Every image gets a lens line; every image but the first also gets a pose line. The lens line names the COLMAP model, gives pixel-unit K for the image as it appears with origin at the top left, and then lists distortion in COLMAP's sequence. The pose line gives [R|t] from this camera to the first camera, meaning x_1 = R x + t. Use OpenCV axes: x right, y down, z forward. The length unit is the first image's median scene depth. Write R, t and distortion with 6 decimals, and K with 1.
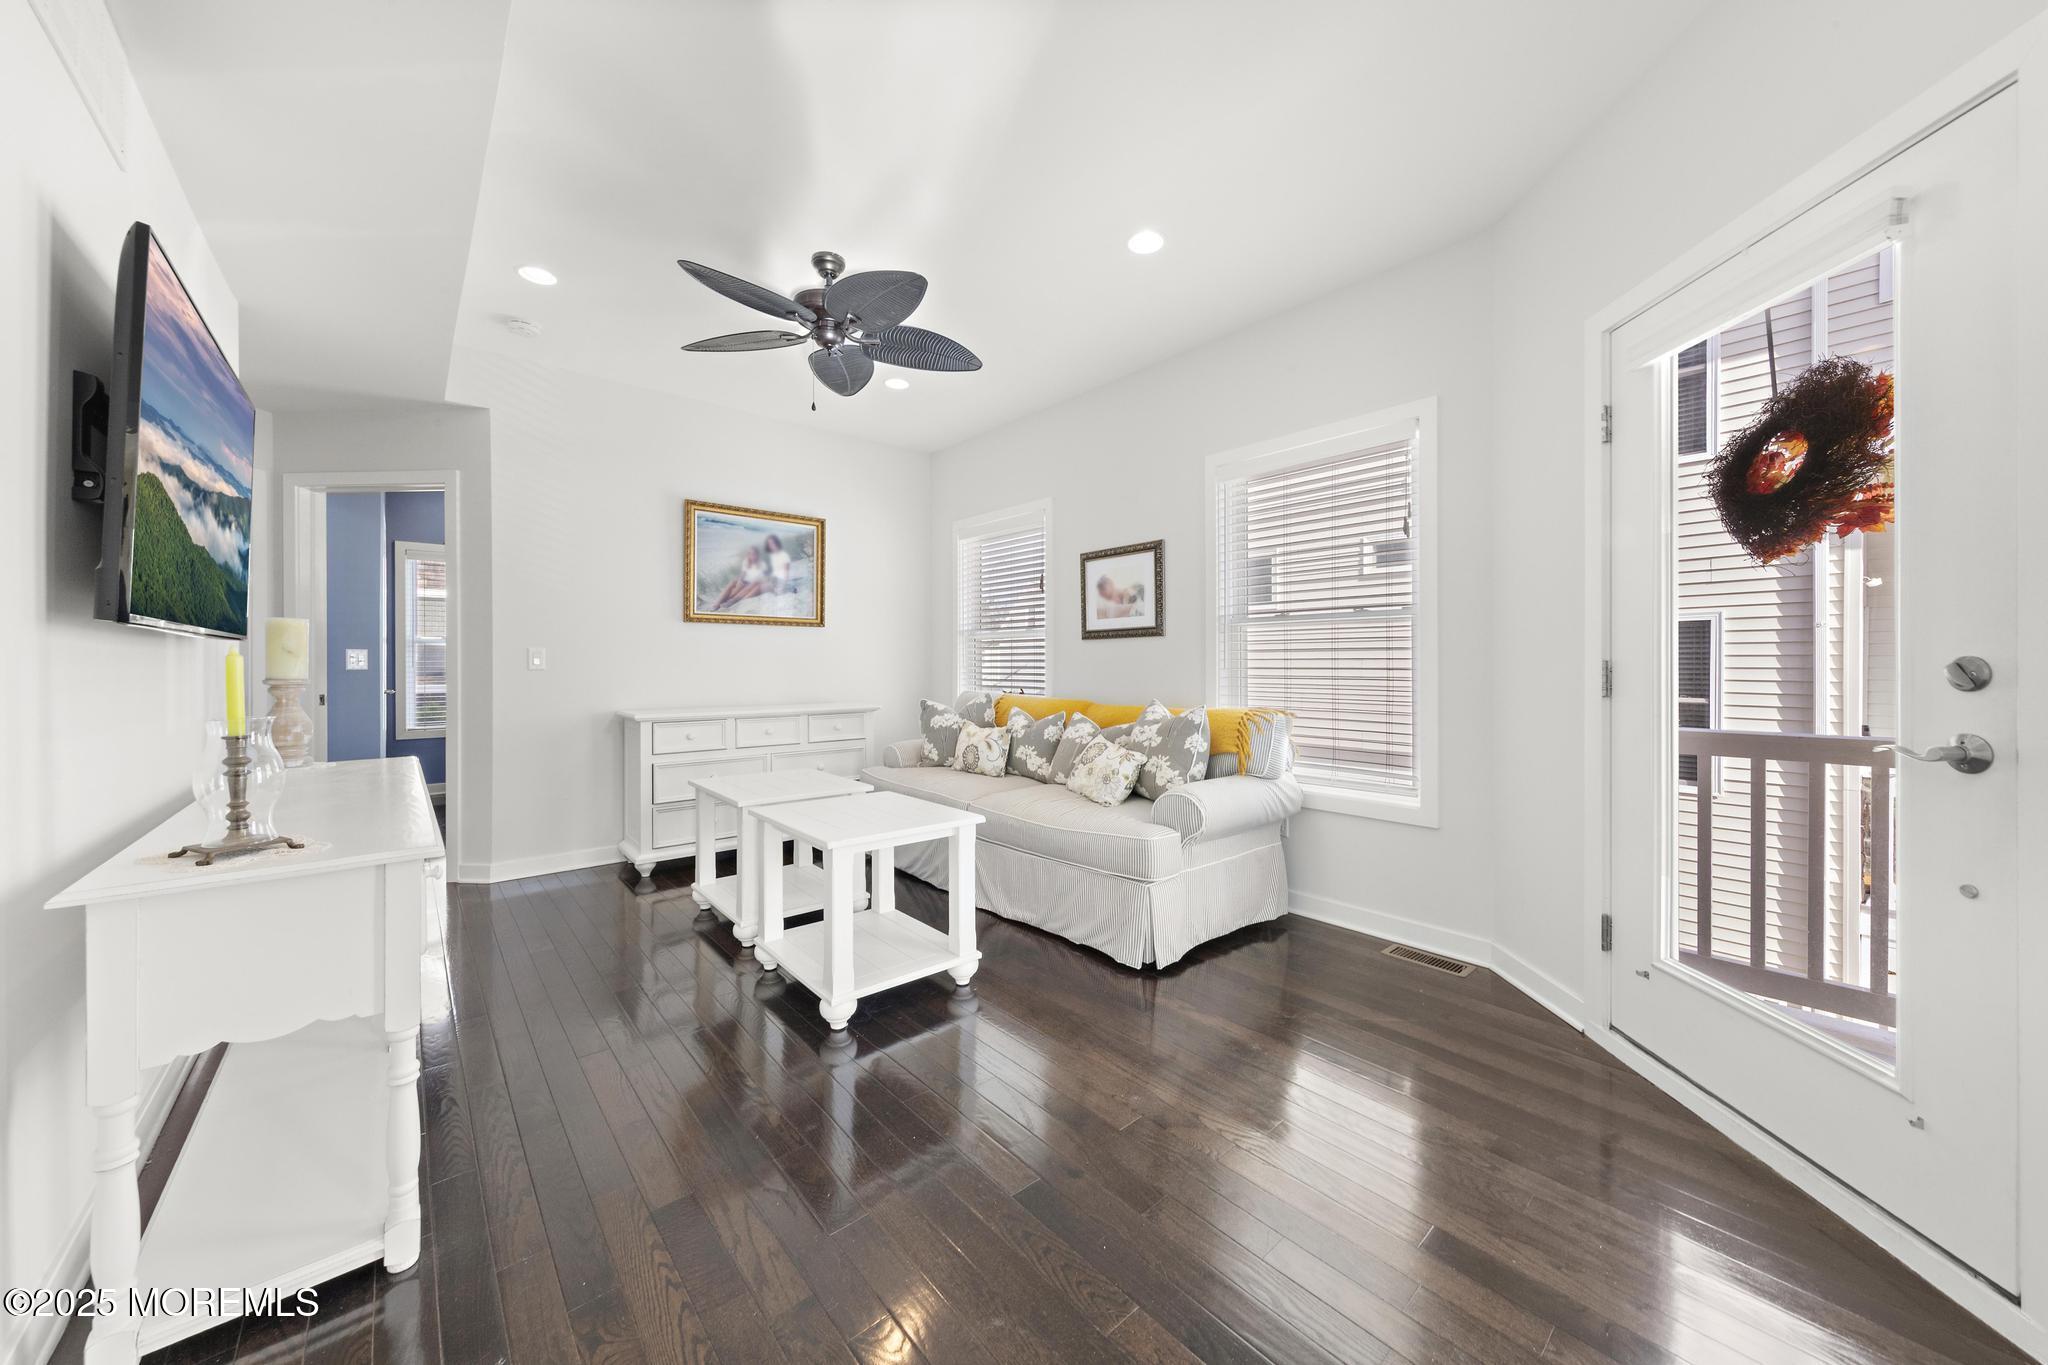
lens RADIAL K [[717.8, 0, 1023.8], [0, 717.8, 671.7], [0, 0, 1]] dist [0.002522, -0.000031]
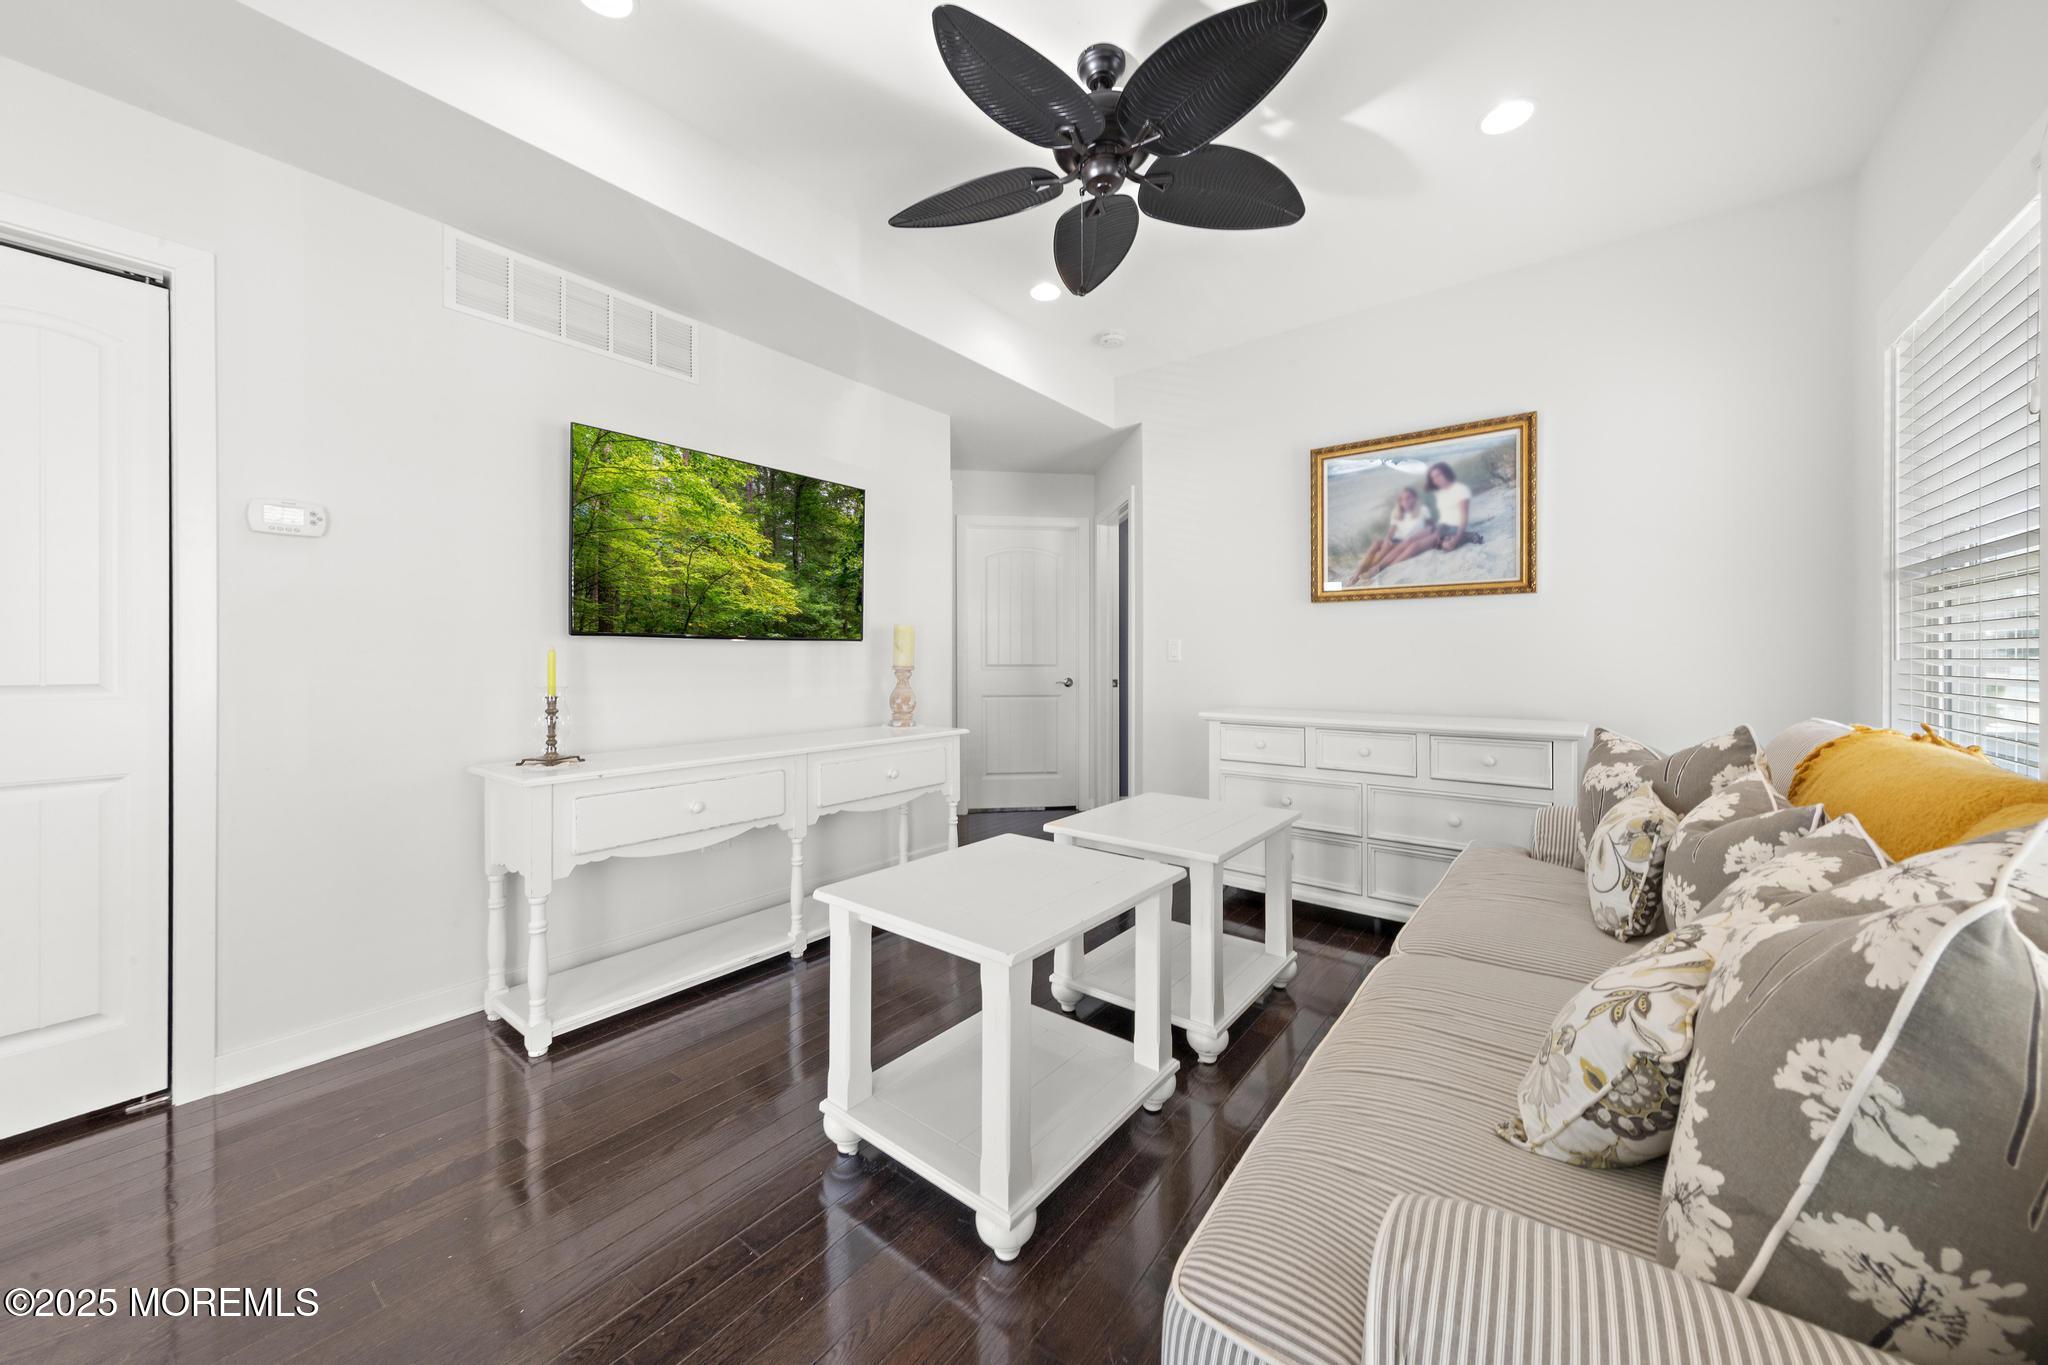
lens RADIAL K [[717.8, 0, 1020.3], [0, 717.8, 661.0], [0, 0, 1]] dist [0.002522, -0.000031]
pose [[0.208495, 0.004339, -0.978014, 0.234511], [-0.009758, 0.999950, 0.002357, -0.002315], [0.977975, 0.009052, 0.208527, 0.487881]]
